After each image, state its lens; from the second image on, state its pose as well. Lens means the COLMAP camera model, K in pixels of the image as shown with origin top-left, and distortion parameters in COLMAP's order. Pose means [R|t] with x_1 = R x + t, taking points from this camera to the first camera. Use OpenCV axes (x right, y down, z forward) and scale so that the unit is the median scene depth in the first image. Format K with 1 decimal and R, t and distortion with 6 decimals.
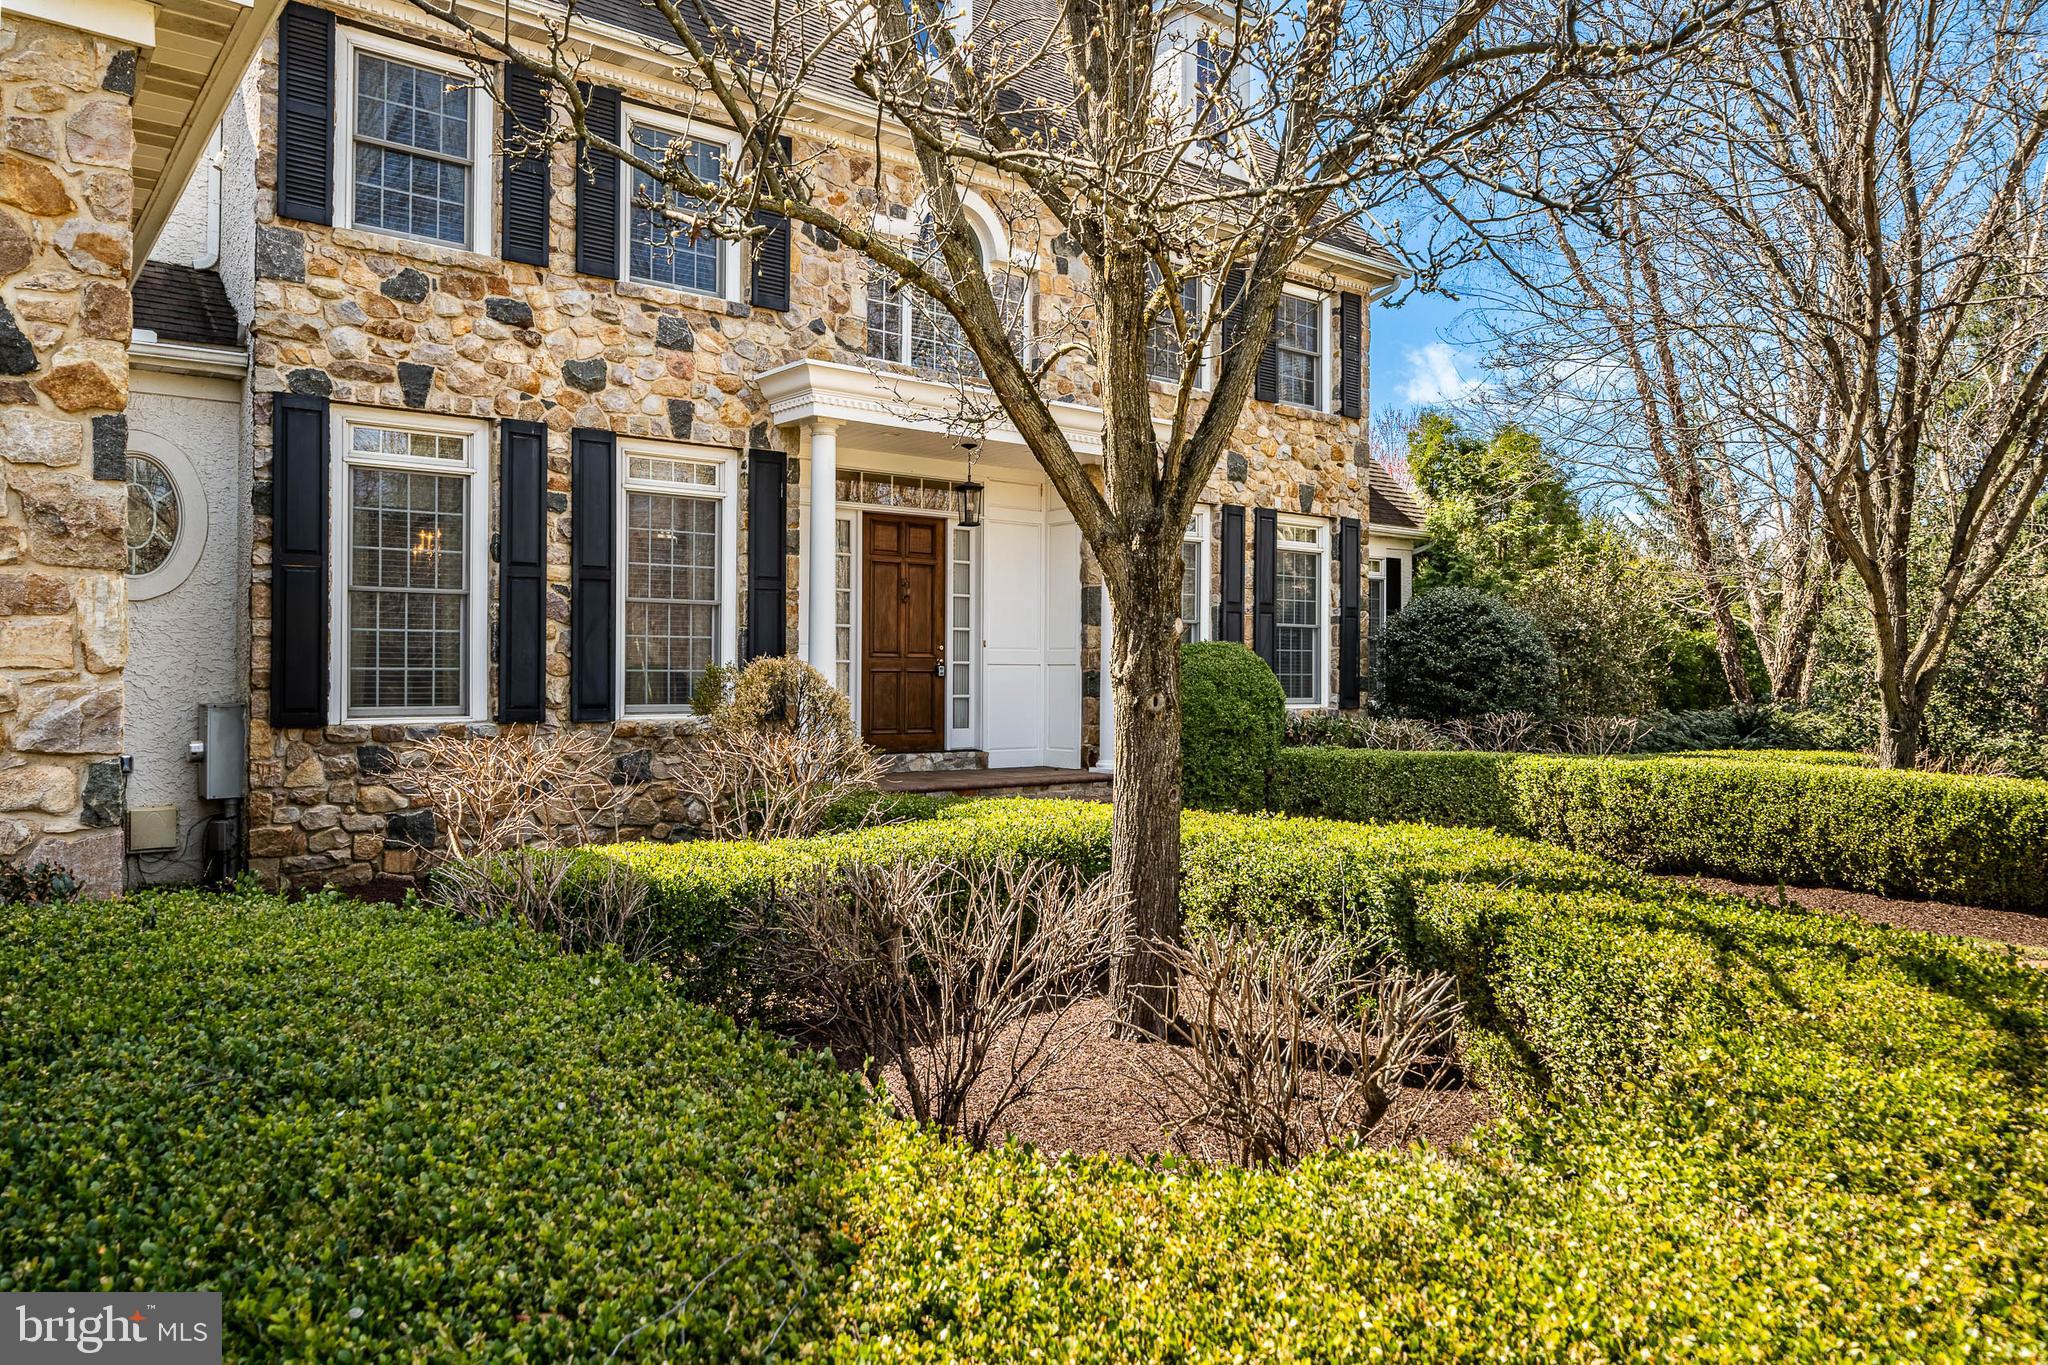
lens RADIAL K [[1403.4, 0, 1010.7], [0, 1403.4, 685.6], [0, 0, 1]] dist [-0.001507, -0.000472]
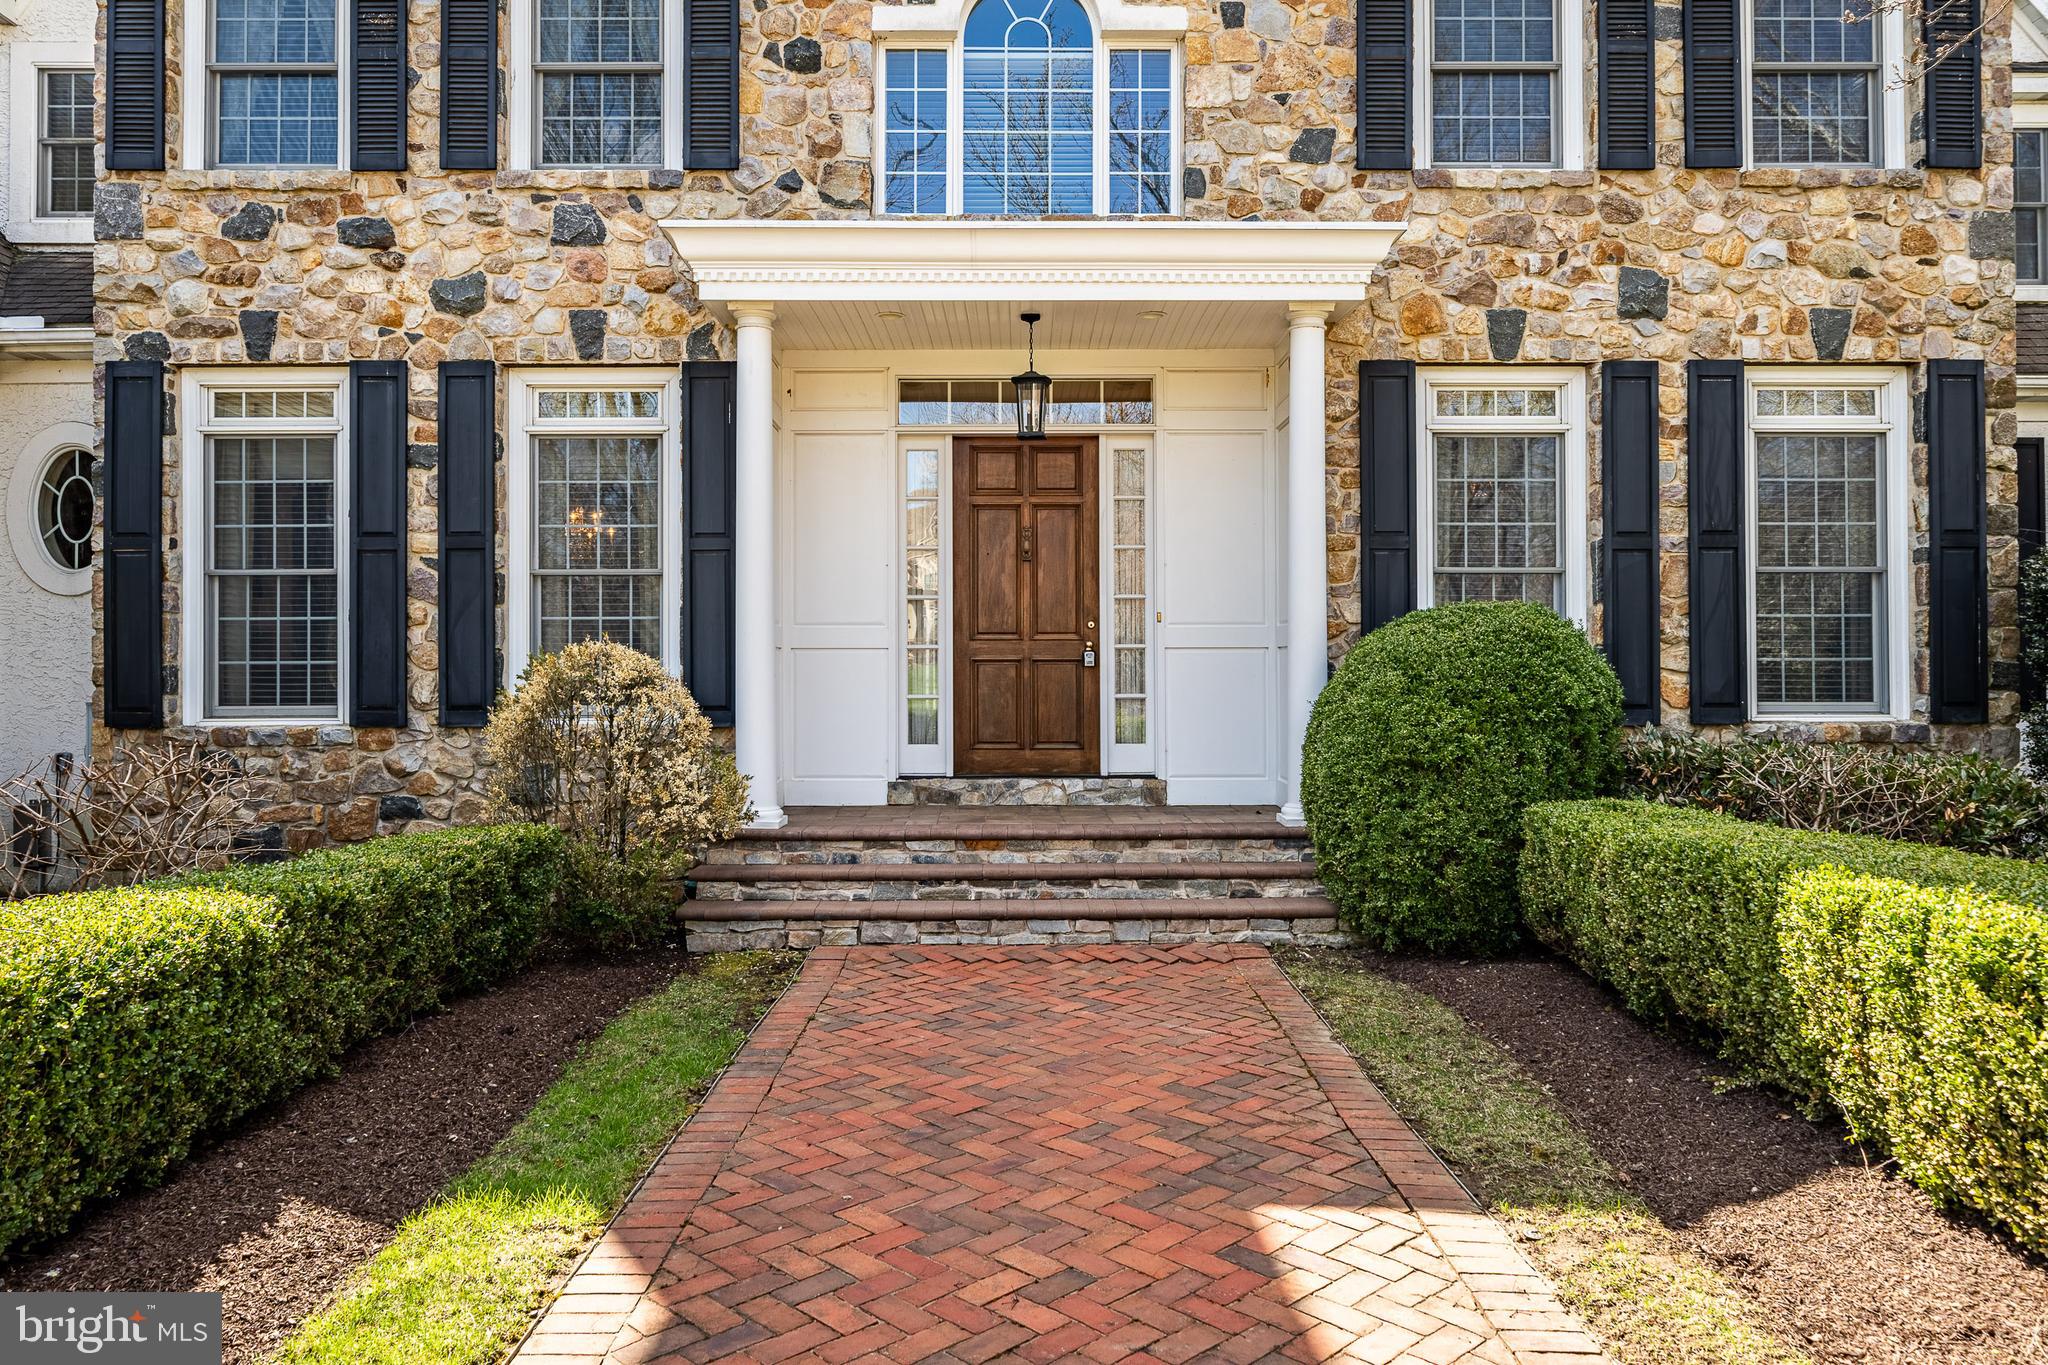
lens RADIAL K [[1403.4, 0, 982.5], [0, 1403.4, 663.4], [0, 0, 1]] dist [-0.001507, -0.000472]
pose [[0.784437, -0.007901, -0.620159, 0.420666], [0.001770, 0.999943, -0.010501, -0.001344], [0.620206, 0.007140, 0.784406, 0.546217]]
